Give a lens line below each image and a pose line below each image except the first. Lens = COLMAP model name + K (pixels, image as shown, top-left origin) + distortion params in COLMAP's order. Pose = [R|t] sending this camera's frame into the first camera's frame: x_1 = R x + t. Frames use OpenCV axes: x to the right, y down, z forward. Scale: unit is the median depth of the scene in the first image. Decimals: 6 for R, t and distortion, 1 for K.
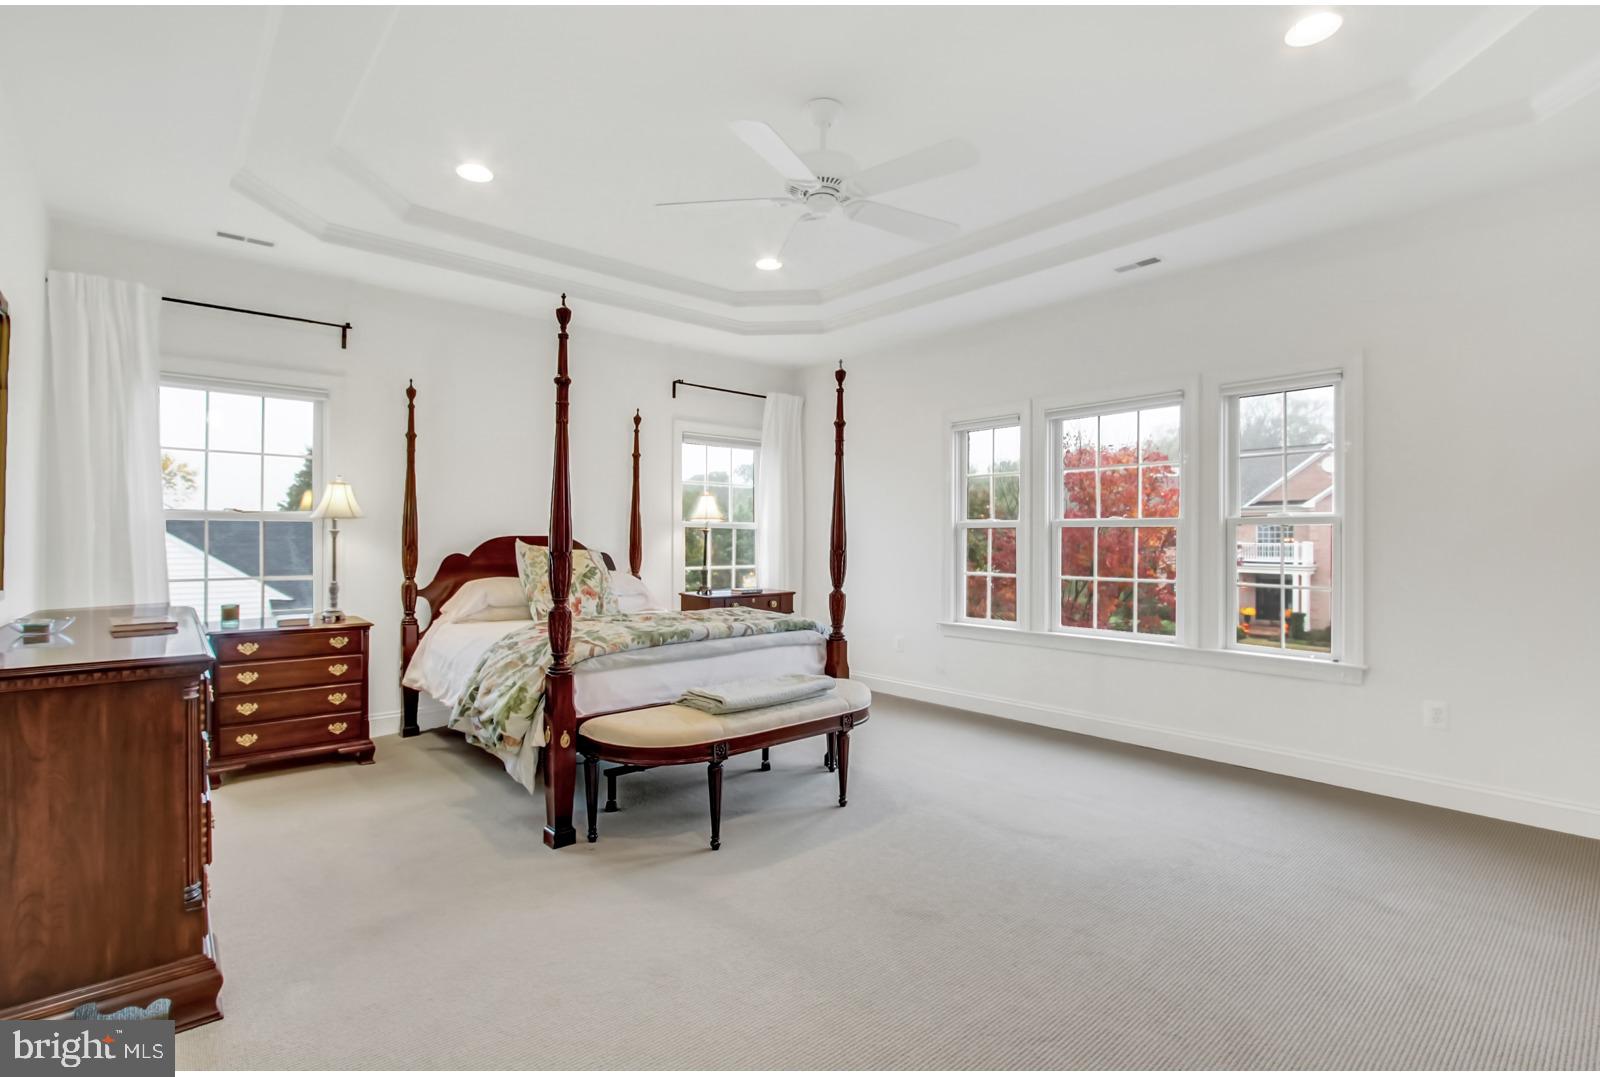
lens RADIAL K [[757.8, 0, 798.4], [0, 757.8, 537.9], [0, 0, 1]] dist [-0.003460, -0.000281]
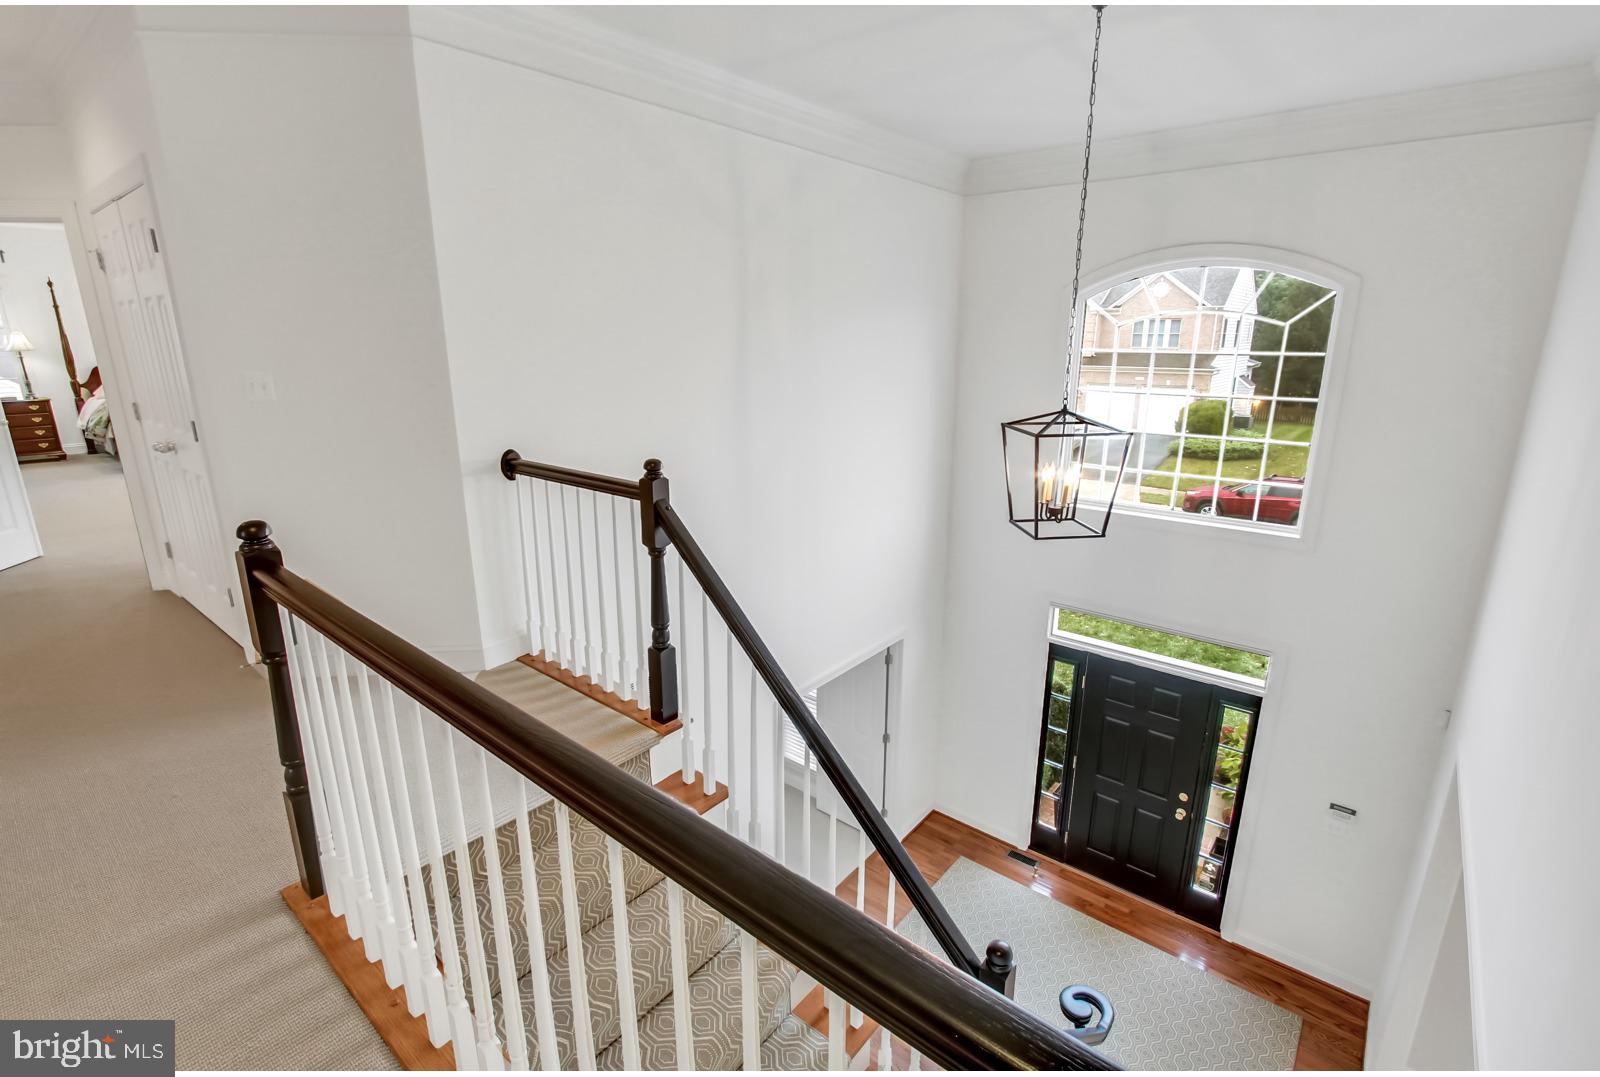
lens RADIAL K [[757.8, 0, 803.4], [0, 757.8, 536.4], [0, 0, 1]] dist [-0.003460, -0.000281]
pose [[0.986074, -0.048271, 0.159149, 1.253253], [0.005120, 0.965308, 0.261064, -0.066663], [-0.166229, -0.256613, 0.952112, -1.593932]]
